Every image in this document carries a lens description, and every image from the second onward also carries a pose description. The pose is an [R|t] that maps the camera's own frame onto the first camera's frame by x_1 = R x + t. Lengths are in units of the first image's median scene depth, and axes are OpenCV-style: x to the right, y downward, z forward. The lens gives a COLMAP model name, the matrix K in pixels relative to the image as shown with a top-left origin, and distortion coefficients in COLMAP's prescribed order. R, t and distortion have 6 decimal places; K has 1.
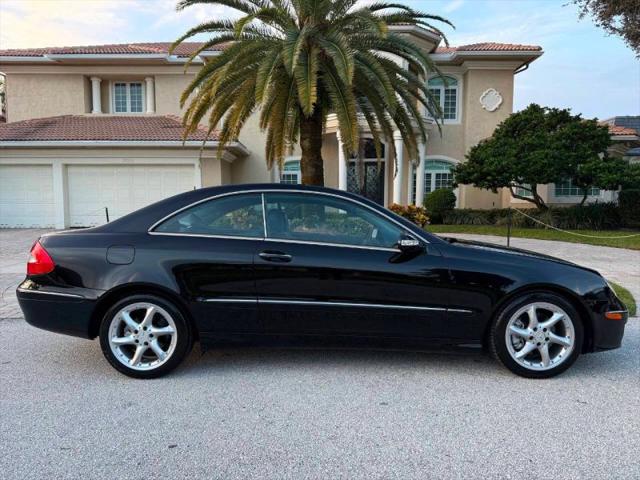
lens RADIAL K [[451.9, 0, 320.1], [0, 451.9, 245.0], [0, 0, 1]] dist [0.023477, -0.034833]
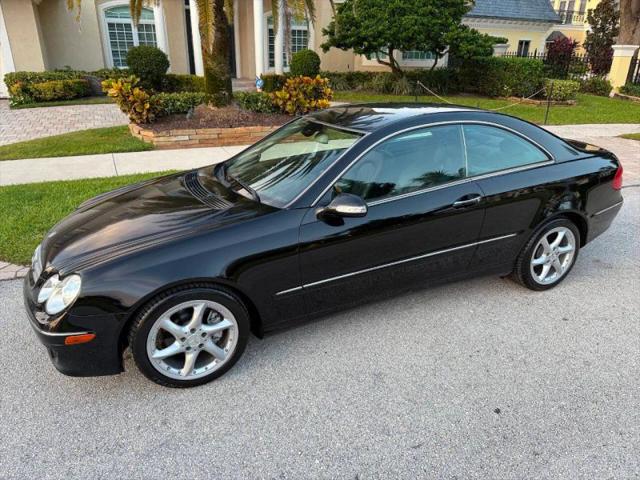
lens RADIAL K [[451.9, 0, 320.9], [0, 451.9, 241.8], [0, 0, 1]] dist [0.023477, -0.034833]
pose [[0.906156, -0.146360, 0.396812, -0.174255], [0.017884, 0.950636, 0.309792, -0.043489], [-0.422565, -0.273624, 0.864042, 0.060751]]
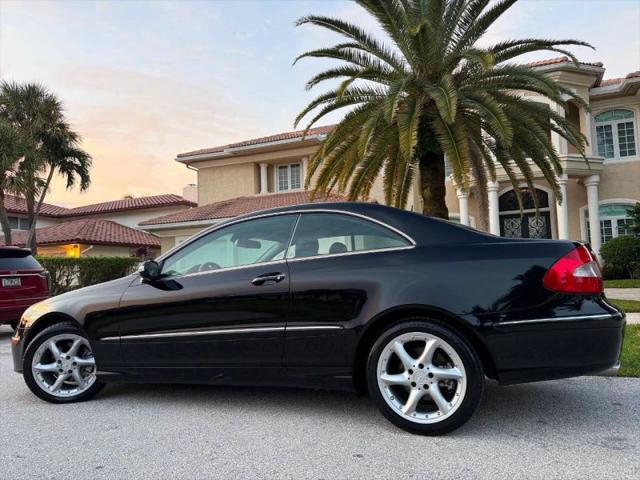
lens RADIAL K [[451.9, 0, 319.6], [0, 451.9, 243.2], [0, 0, 1]] dist [0.023477, -0.034833]
pose [[0.926015, -0.062741, -0.372236, 0.078450], [0.003153, 0.987342, -0.158575, 0.022291], [0.377473, 0.145669, 0.914491, 0.040428]]
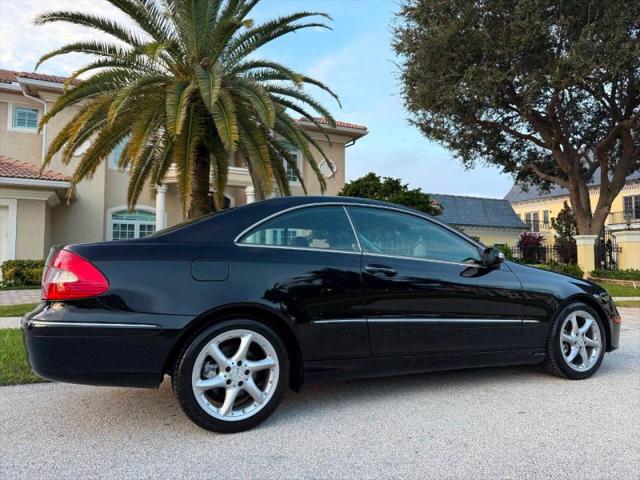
lens RADIAL K [[451.9, 0, 321.9], [0, 451.9, 245.5], [0, 0, 1]] dist [0.023477, -0.034833]
pose [[0.905099, 0.024458, 0.424496, -0.136499], [0.034260, 0.990904, -0.130140, 0.020436], [-0.423818, 0.132333, 0.896028, 0.049545]]
